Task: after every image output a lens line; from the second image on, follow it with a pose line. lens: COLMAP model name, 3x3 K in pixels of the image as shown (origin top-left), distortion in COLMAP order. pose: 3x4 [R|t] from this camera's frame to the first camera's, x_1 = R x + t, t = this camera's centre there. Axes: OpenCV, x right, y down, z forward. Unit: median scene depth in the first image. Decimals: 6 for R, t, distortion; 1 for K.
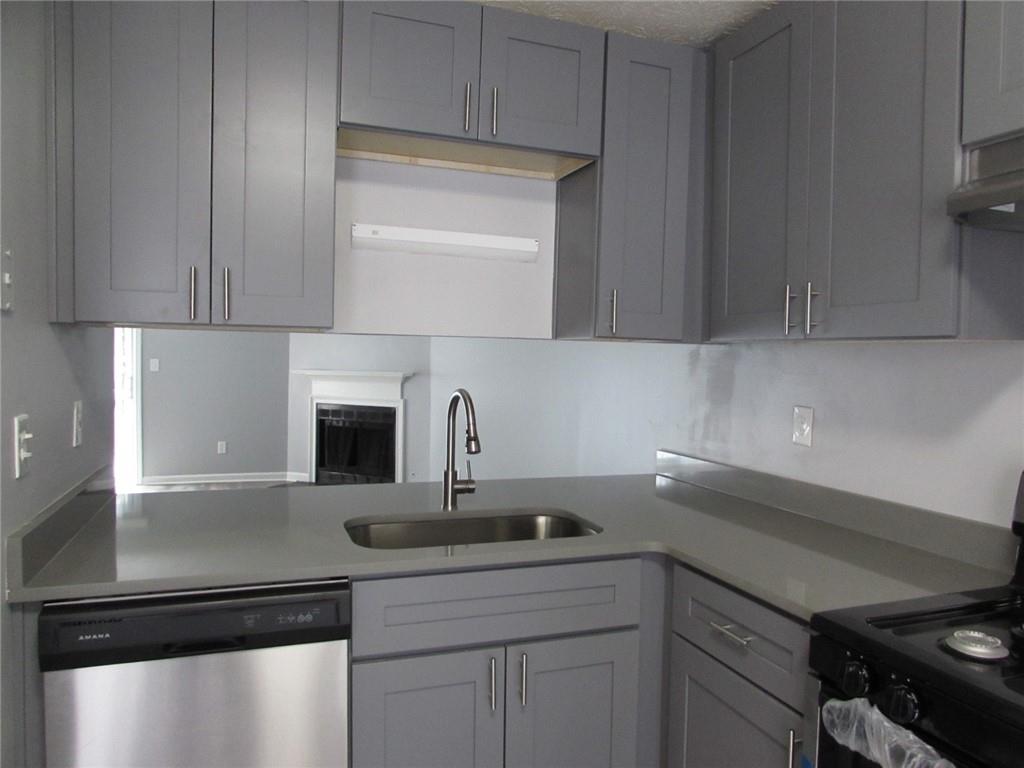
lens RADIAL K [[716.0, 0, 506.1], [0, 716.0, 387.7], [0, 0, 1]] dist [-0.026907, 0.002008]
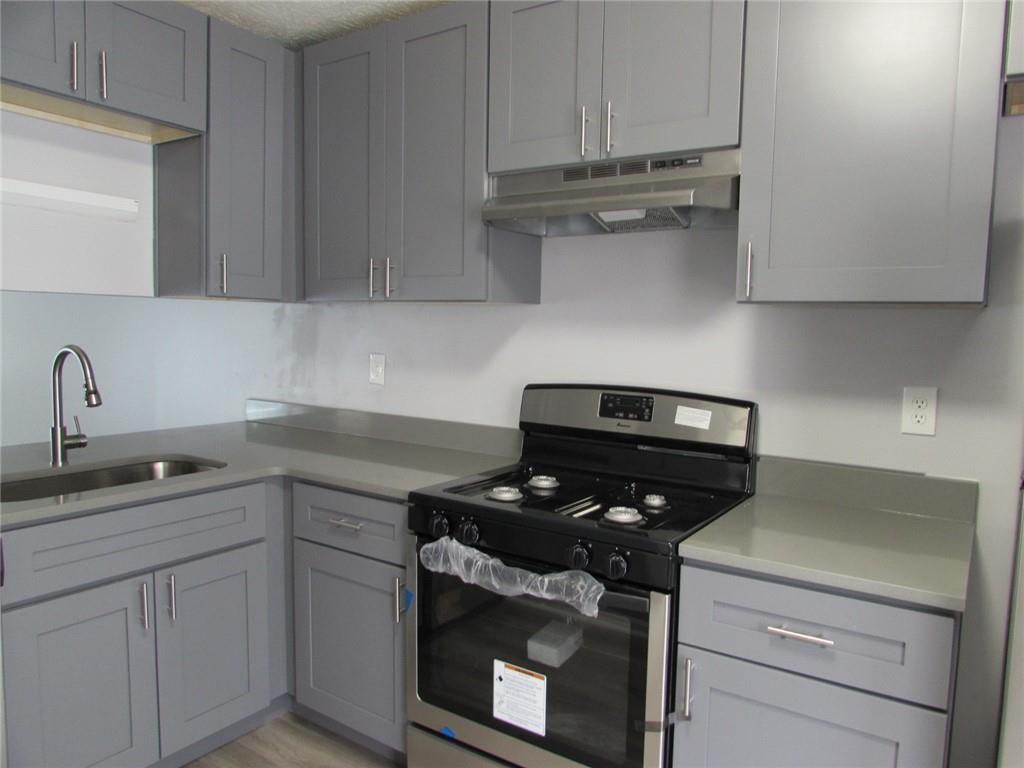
lens RADIAL K [[726.0, 0, 501.7], [0, 726.0, 384.6], [0, 0, 1]] dist [-0.036853, 0.026739]
pose [[0.811846, -0.051117, 0.581629, -0.193483], [0.019929, 0.998006, 0.059893, 0.010885], [-0.583531, -0.037032, 0.811246, -0.219609]]
